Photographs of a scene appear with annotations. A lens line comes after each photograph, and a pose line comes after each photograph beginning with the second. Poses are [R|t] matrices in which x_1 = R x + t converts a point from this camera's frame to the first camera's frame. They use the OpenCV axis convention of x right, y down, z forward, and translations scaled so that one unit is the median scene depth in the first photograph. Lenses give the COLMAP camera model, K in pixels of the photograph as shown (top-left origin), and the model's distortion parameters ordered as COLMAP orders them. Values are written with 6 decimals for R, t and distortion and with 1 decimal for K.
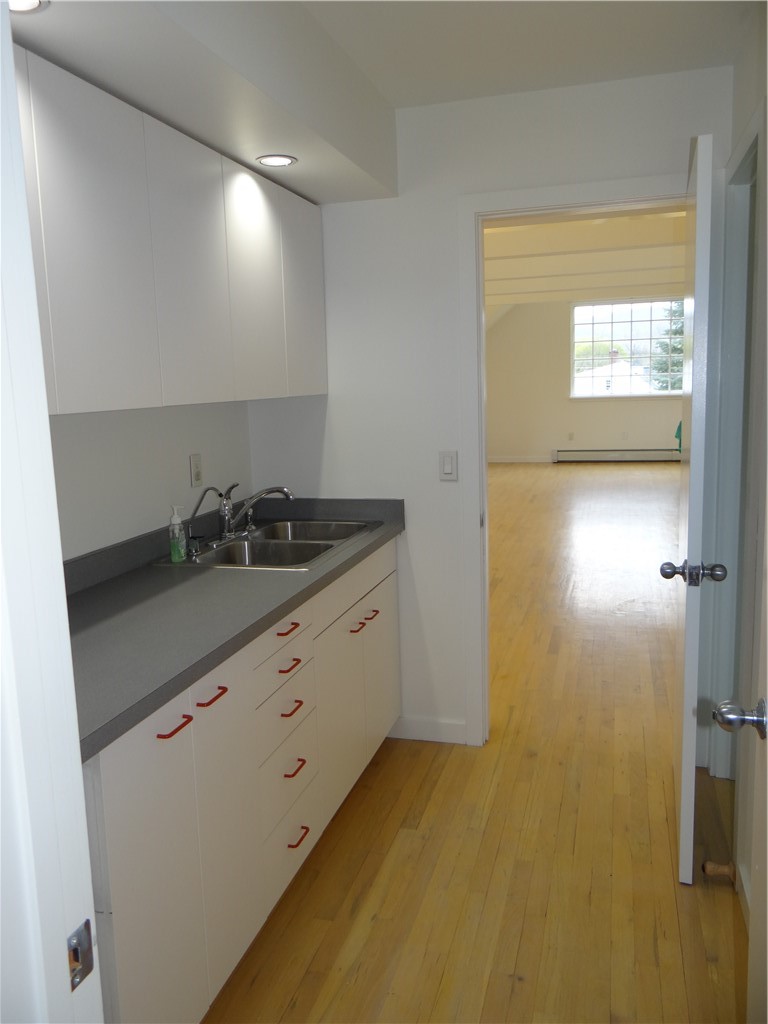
lens RADIAL K [[814.9, 0, 384.6], [0, 814.9, 507.7], [0, 0, 1]] dist [-0.004956, 0.024793]
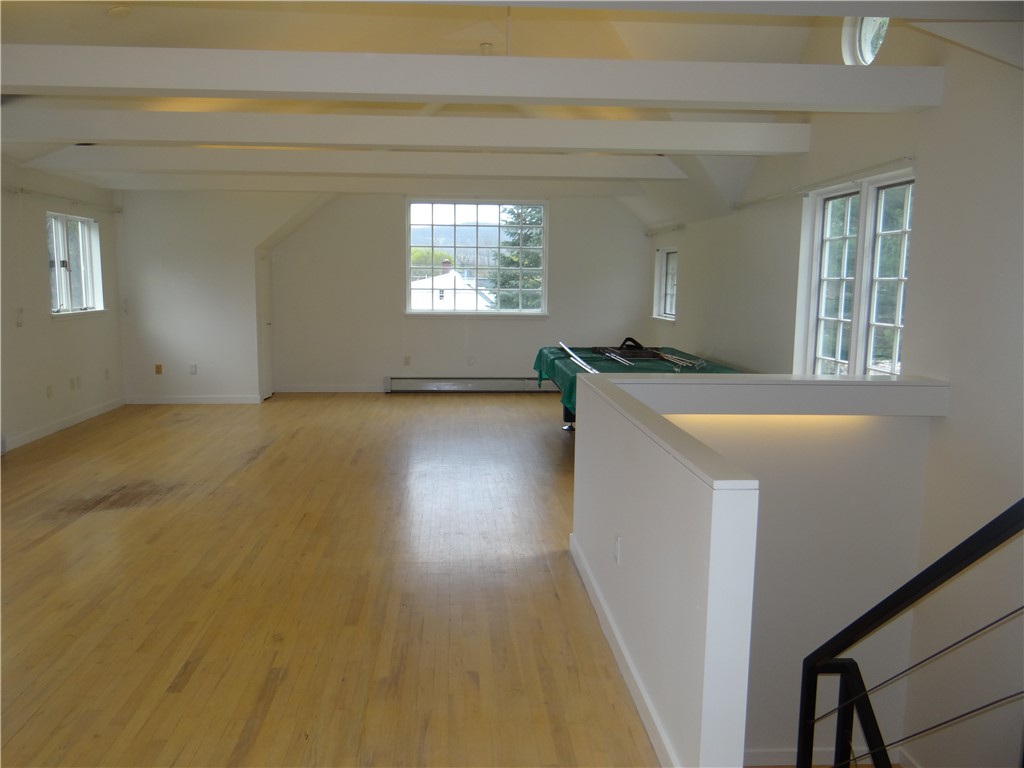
lens RADIAL K [[814.9, 0, 509.2], [0, 814.9, 385.0], [0, 0, 1]] dist [-0.004956, 0.024793]
pose [[0.938343, 0.005322, 0.345666, 0.043639], [0.006248, 0.999457, -0.032349, -0.036735], [-0.345650, 0.032514, 0.937800, 0.204270]]
